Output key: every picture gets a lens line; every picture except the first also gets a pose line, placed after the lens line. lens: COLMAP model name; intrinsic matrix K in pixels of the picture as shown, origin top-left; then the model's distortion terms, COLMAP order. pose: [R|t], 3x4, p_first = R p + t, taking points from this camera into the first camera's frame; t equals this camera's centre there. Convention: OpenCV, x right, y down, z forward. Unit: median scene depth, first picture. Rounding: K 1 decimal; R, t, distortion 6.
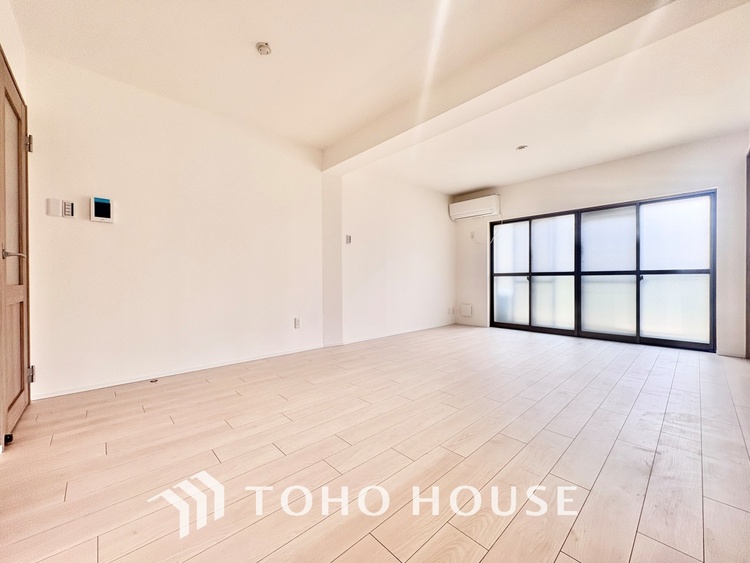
lens RADIAL K [[299.5, 0, 375.0], [0, 299.5, 280.2], [0, 0, 1]] dist [0.001580, -0.001011]
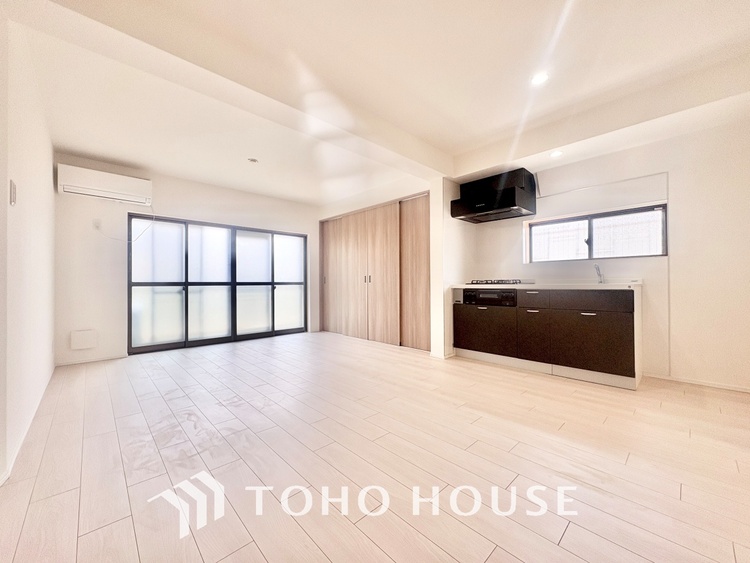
lens RADIAL K [[299.5, 0, 375.9], [0, 299.5, 281.1], [0, 0, 1]] dist [0.001580, -0.001011]
pose [[-0.015800, 0.012985, 0.999791, -0.421711], [0.007524, 0.999889, -0.012867, -0.013875], [-0.999847, 0.007319, -0.015896, 0.485092]]
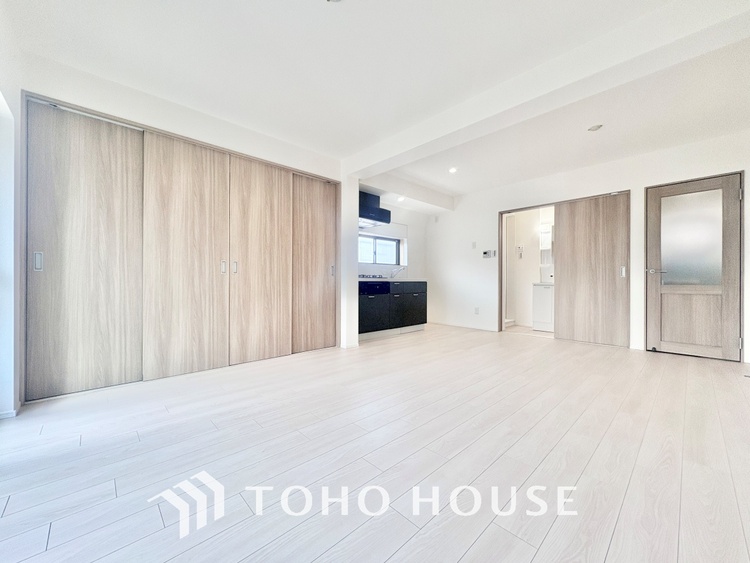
lens RADIAL K [[299.5, 0, 375.3], [0, 299.5, 280.5], [0, 0, 1]] dist [0.001580, -0.001011]
pose [[-0.999885, 0.000487, -0.015149, 0.351524], [0.000487, 1.000000, 0.000001, -0.005307], [0.015149, -0.000007, -0.999885, 1.169089]]
